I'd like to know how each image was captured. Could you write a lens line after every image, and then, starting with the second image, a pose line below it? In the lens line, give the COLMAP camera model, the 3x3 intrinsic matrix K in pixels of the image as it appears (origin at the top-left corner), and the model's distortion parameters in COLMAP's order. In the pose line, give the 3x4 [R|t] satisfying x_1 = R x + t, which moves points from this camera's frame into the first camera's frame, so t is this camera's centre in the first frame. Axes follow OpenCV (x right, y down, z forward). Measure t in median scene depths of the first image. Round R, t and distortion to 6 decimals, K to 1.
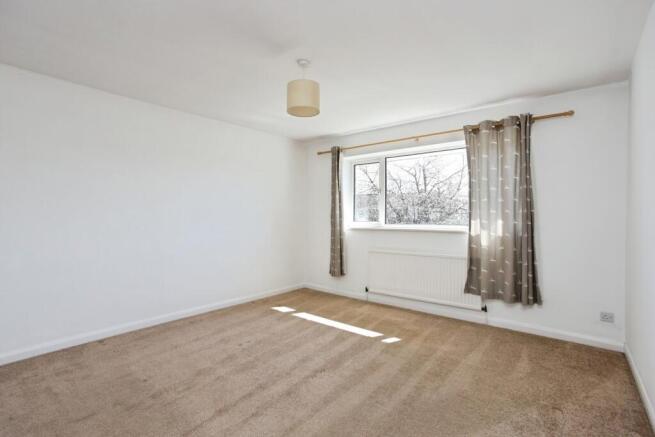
lens RADIAL K [[313.0, 0, 325.9], [0, 313.0, 208.7], [0, 0, 1]] dist [-0.020932, 0.003455]
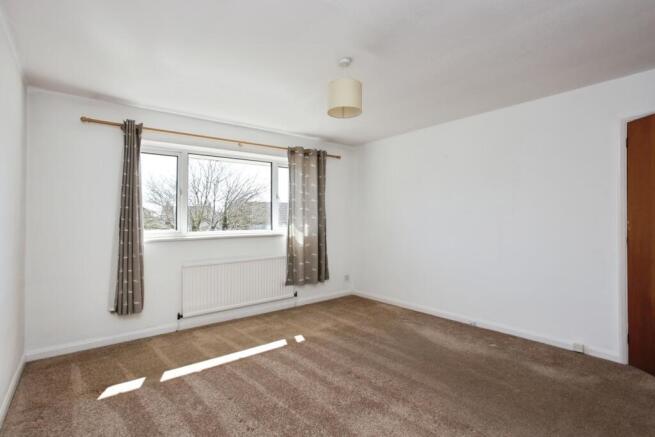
lens RADIAL K [[313.0, 0, 330.0], [0, 313.0, 217.5], [0, 0, 1]] dist [-0.020932, 0.003455]
pose [[0.216151, 0.006650, 0.976337, -0.689016], [-0.006332, 0.999965, -0.005409, 0.014270], [-0.976339, -0.005013, 0.216185, 0.575923]]
